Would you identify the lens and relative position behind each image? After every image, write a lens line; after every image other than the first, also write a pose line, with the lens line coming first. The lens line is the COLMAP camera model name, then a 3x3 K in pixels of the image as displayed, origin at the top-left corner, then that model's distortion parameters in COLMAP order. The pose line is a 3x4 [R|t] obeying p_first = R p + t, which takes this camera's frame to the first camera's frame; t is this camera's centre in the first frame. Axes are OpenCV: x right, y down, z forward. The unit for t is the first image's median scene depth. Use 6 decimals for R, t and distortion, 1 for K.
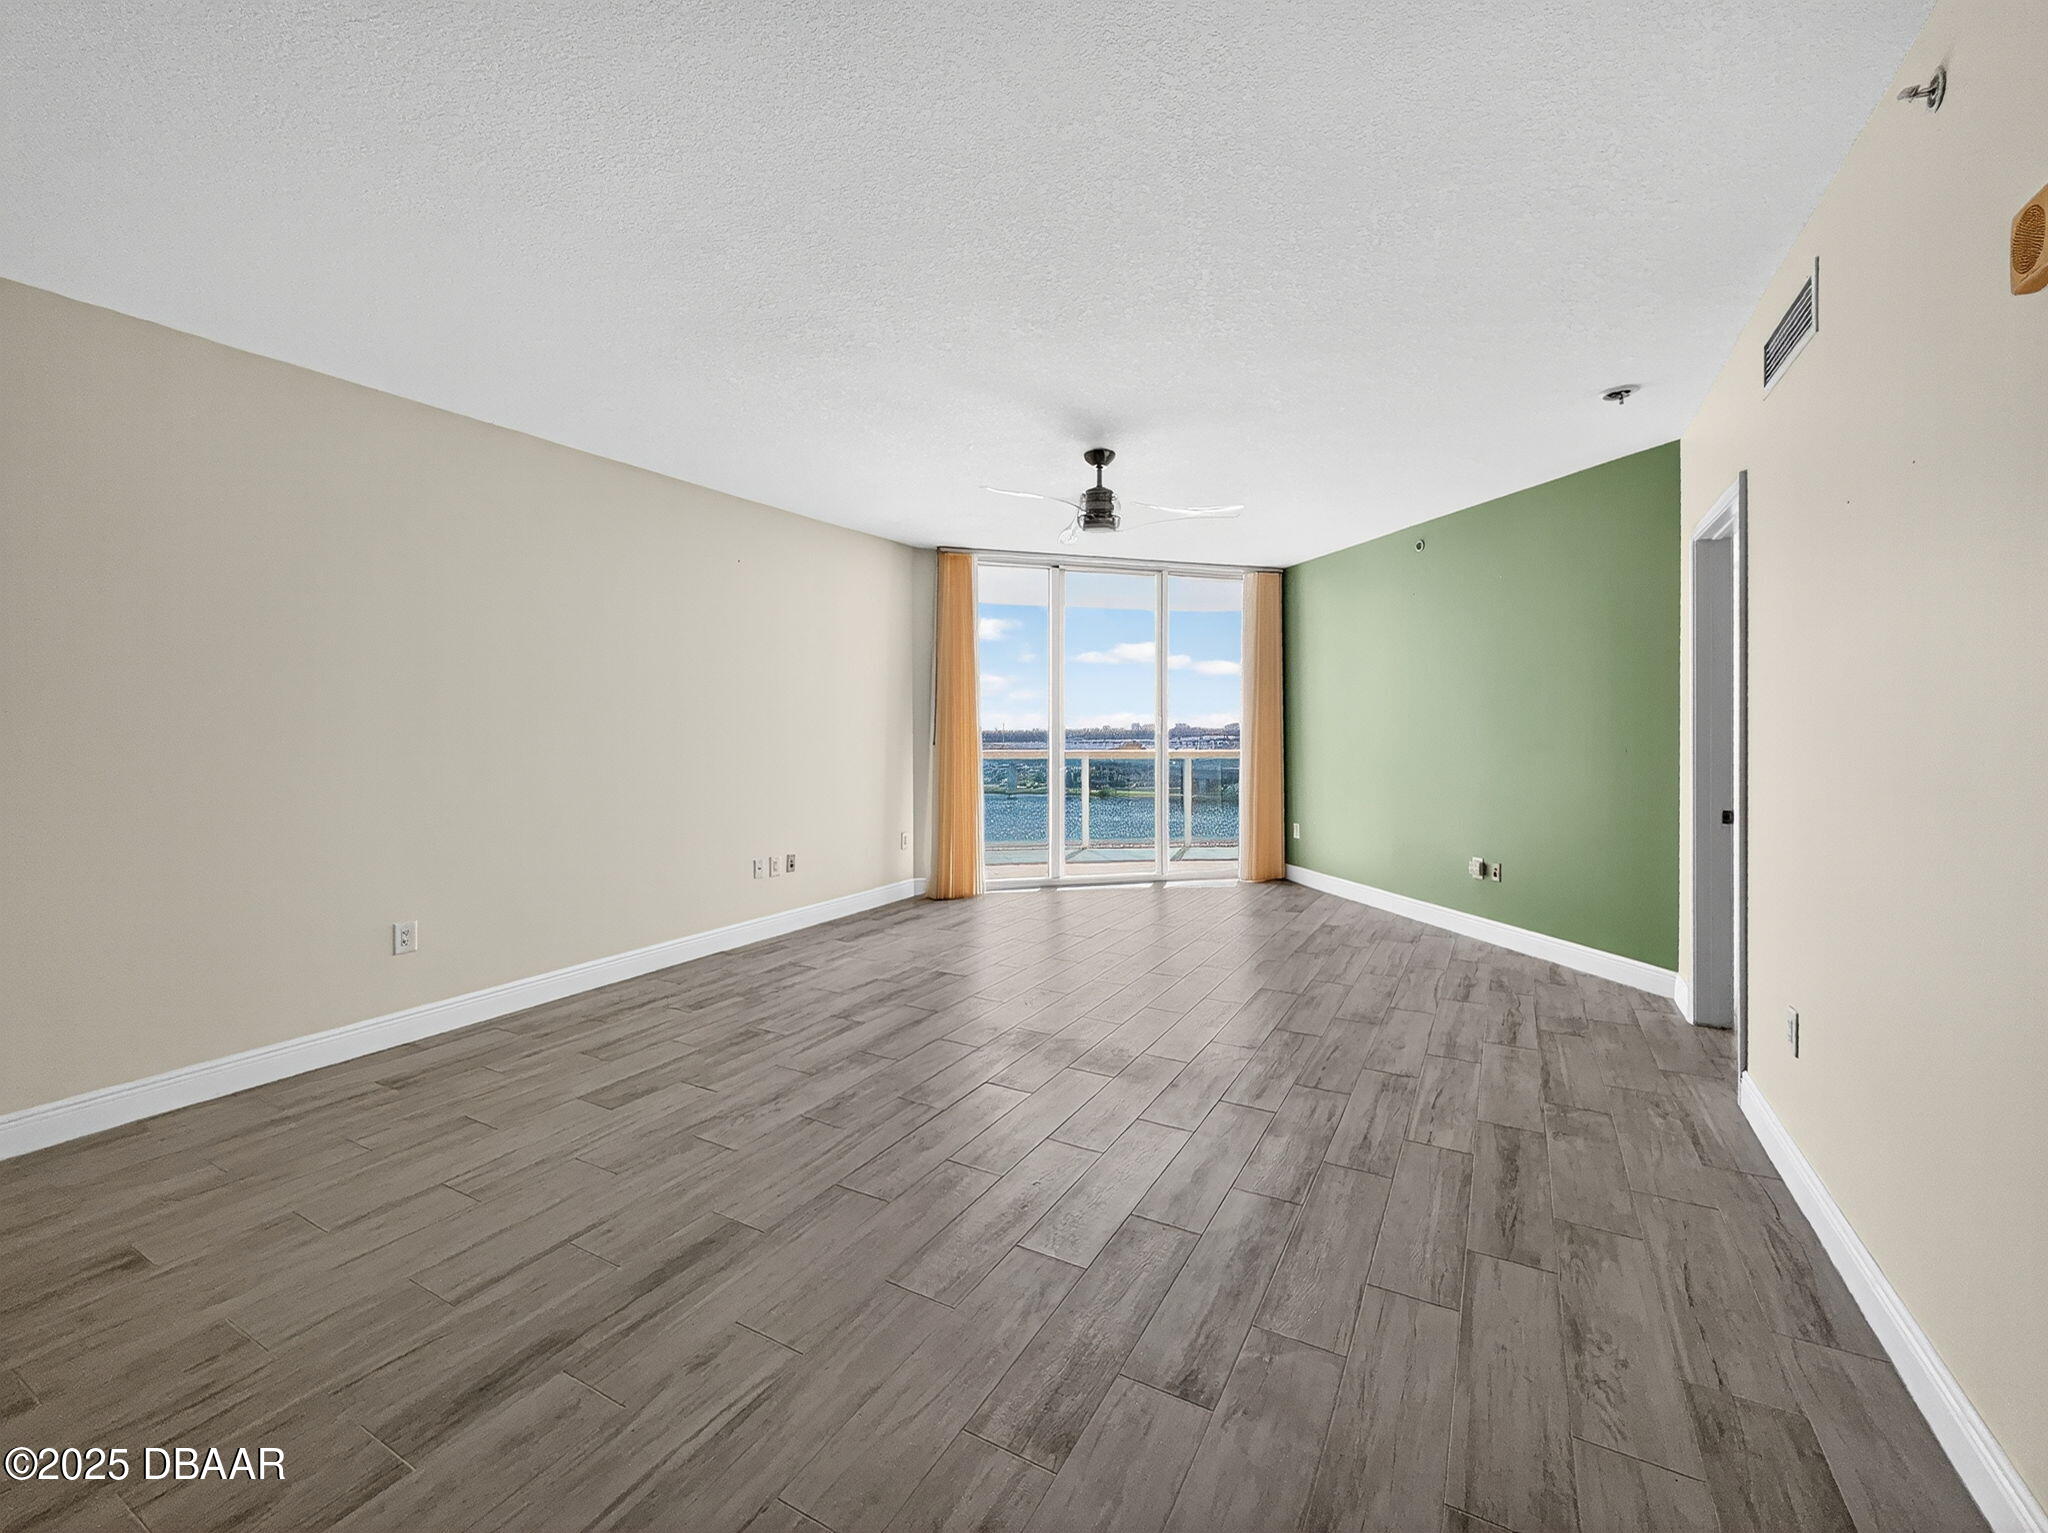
lens RADIAL K [[838.9, 0, 1049.1], [0, 838.9, 734.5], [0, 0, 1]] dist [-0.015751, -0.000133]
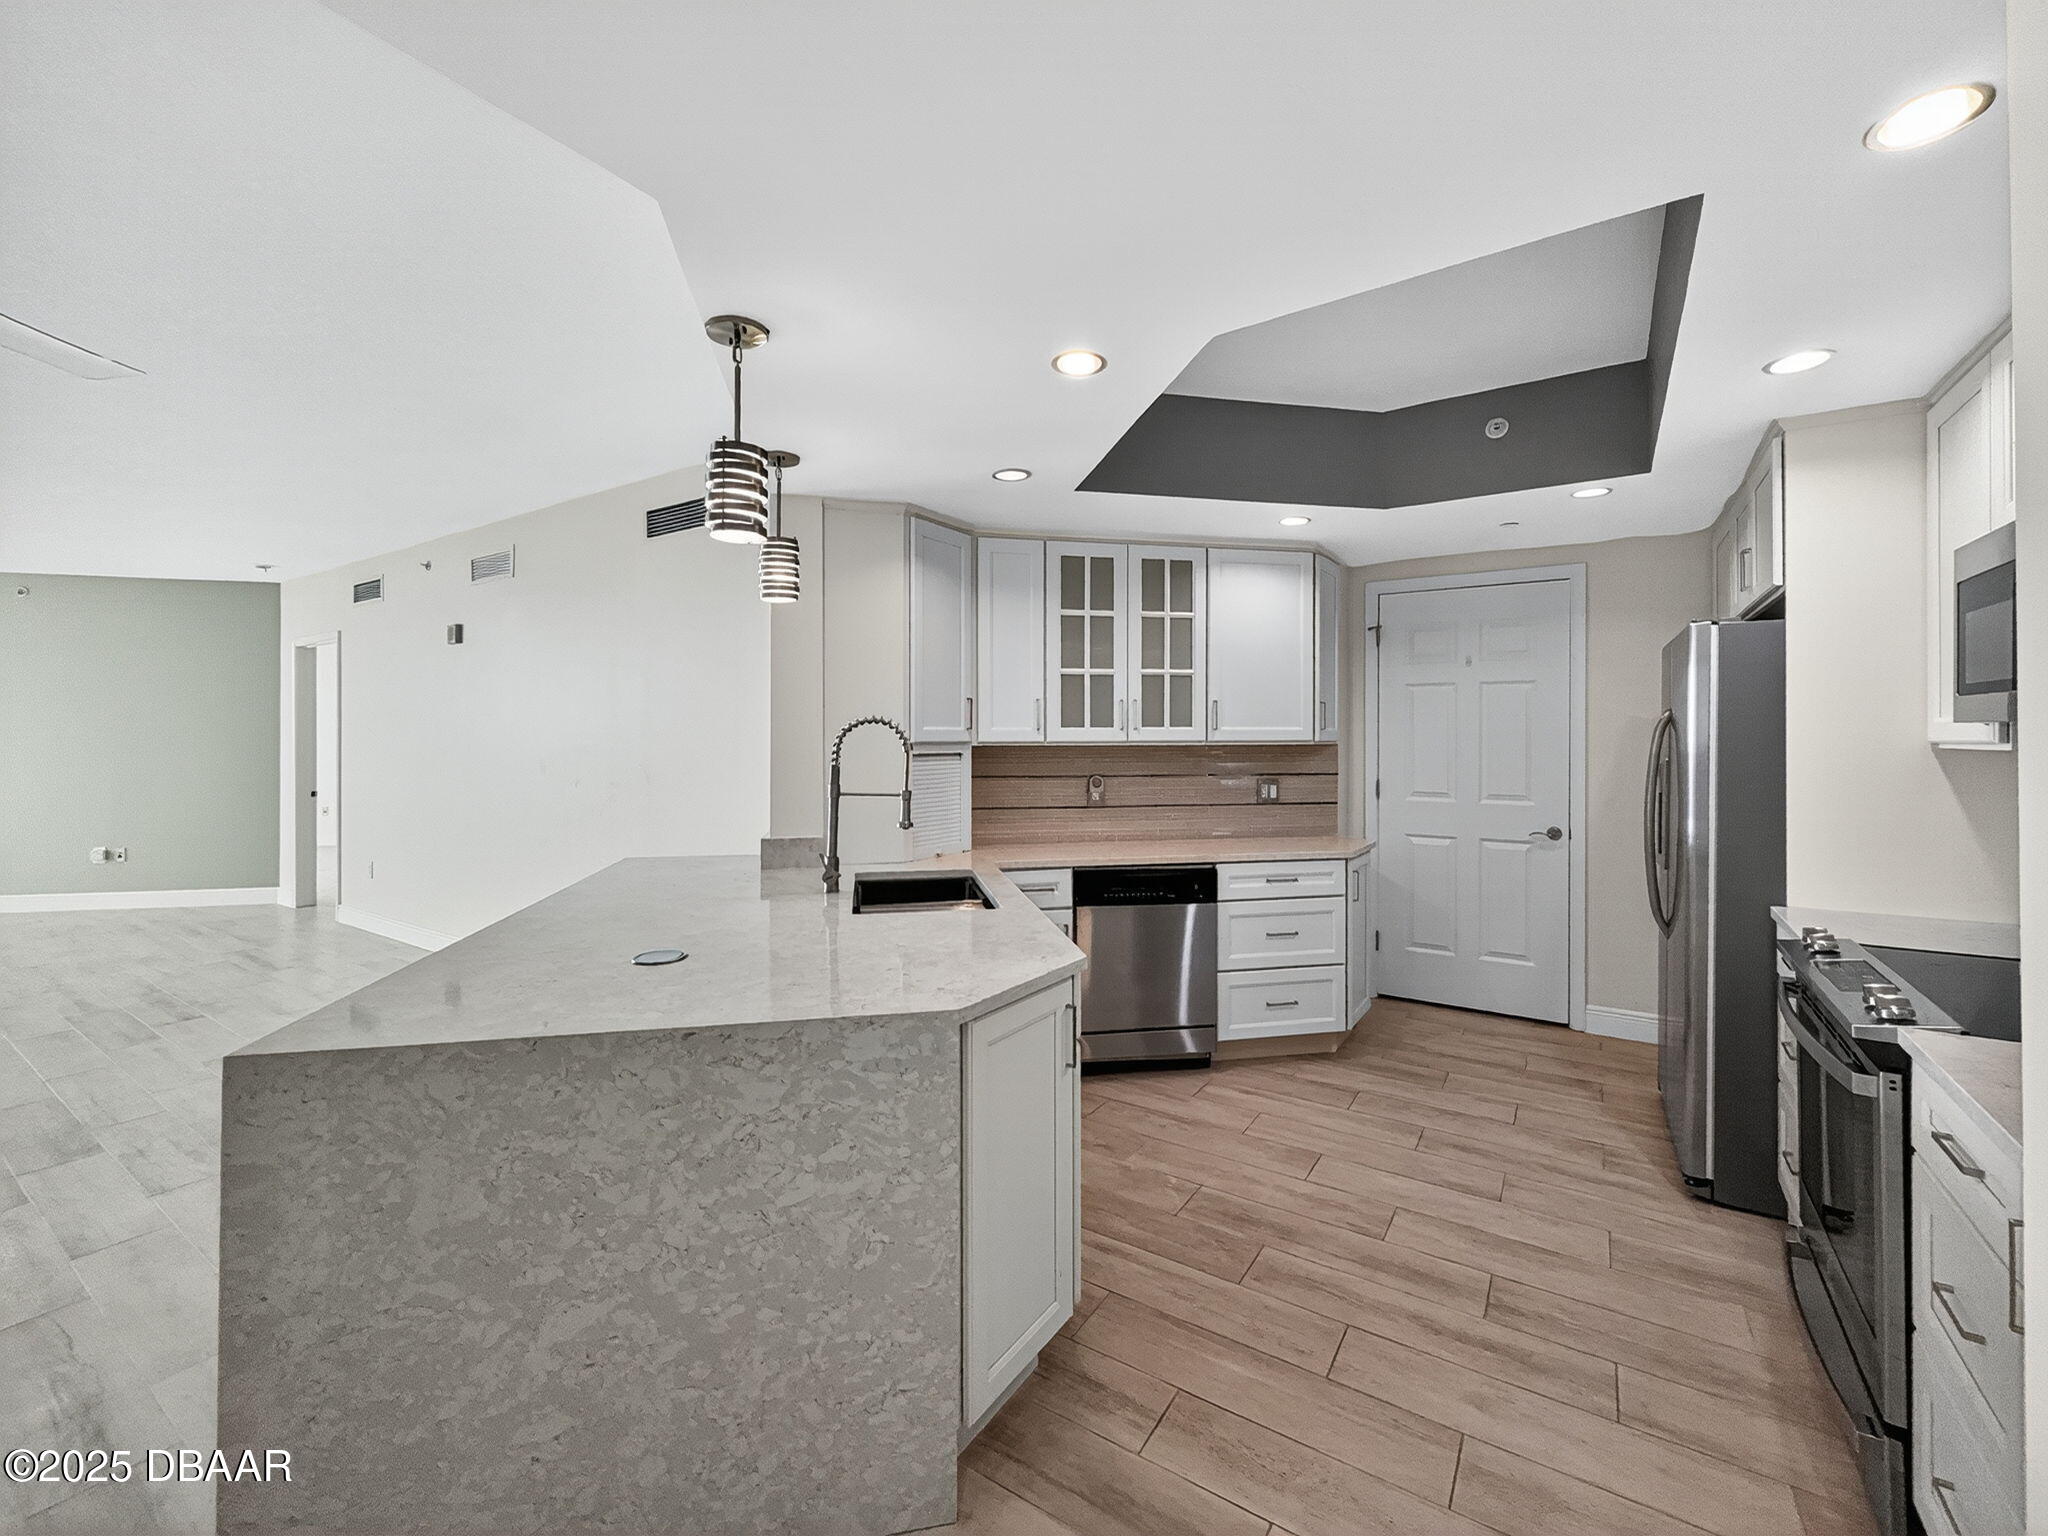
lens RADIAL K [[846.2, 0, 1035.5], [0, 846.2, 738.0], [0, 0, 1]] dist [-0.000948, -0.000282]
pose [[0.071079, -0.000745, 0.997470, -0.567865], [0.010065, 0.999949, 0.000030, -0.006707], [-0.997420, 0.010038, 0.071083, -0.448983]]
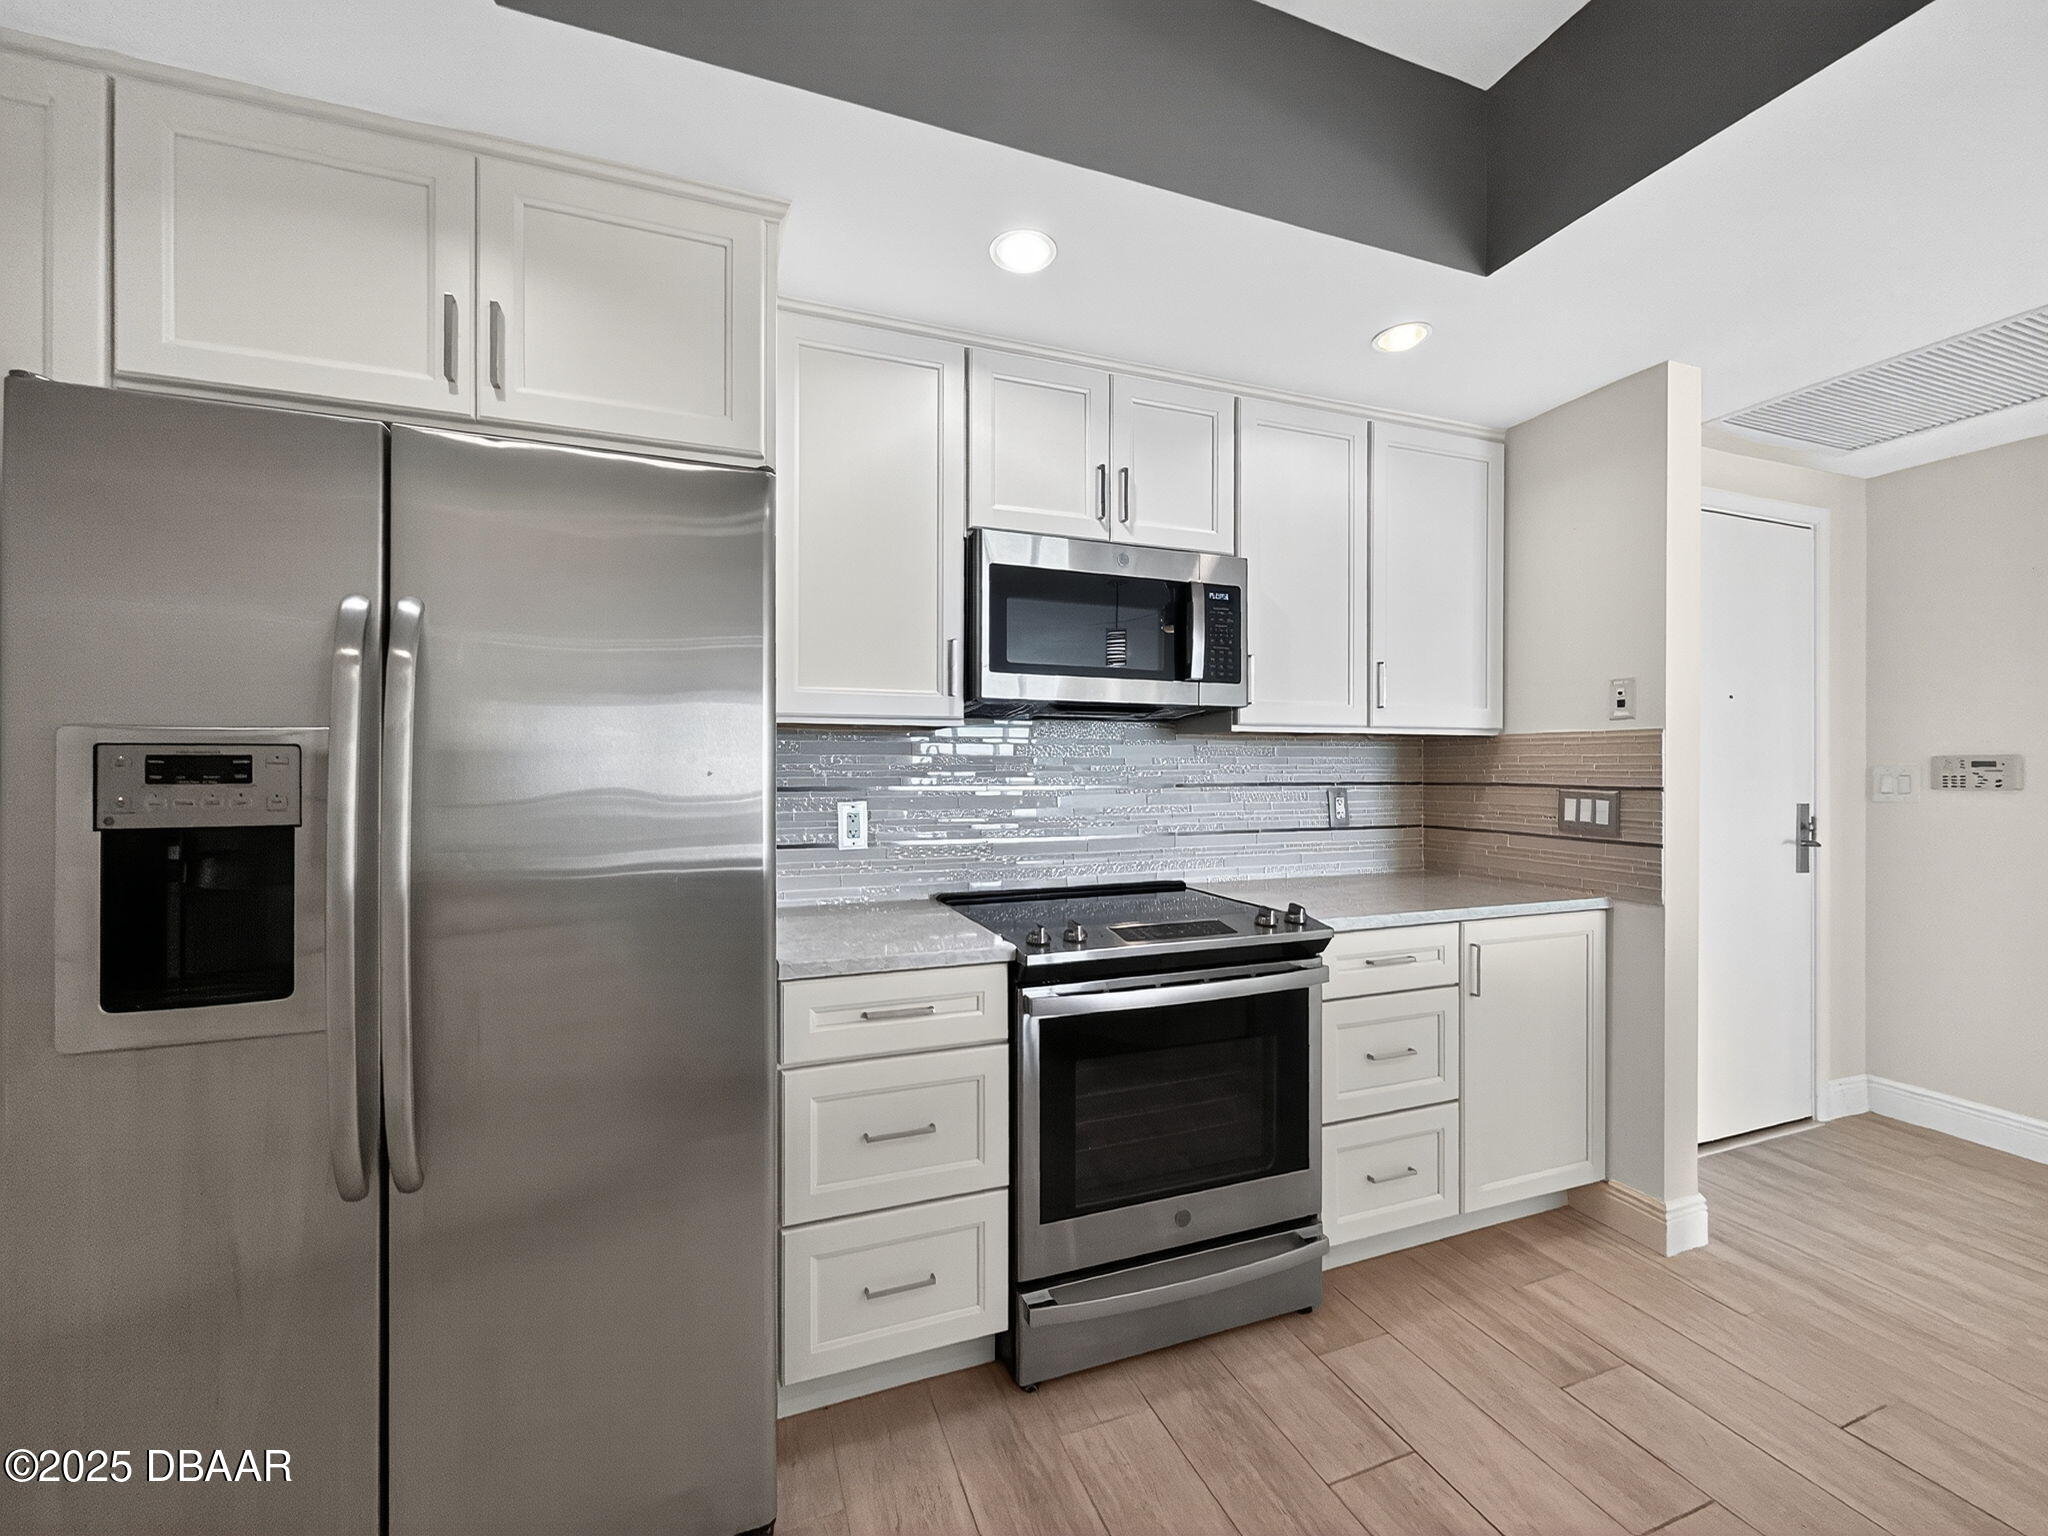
lens RADIAL K [[829.3, 0, 1029.1], [0, 829.3, 764.3], [0, 0, 1]] dist [-0.000540, -0.000058]
pose [[-0.643521, -0.000484, -0.765428, -0.021873], [-0.009296, 0.999931, 0.007184, 0.013393], [0.765372, 0.011738, -0.643481, -0.547167]]
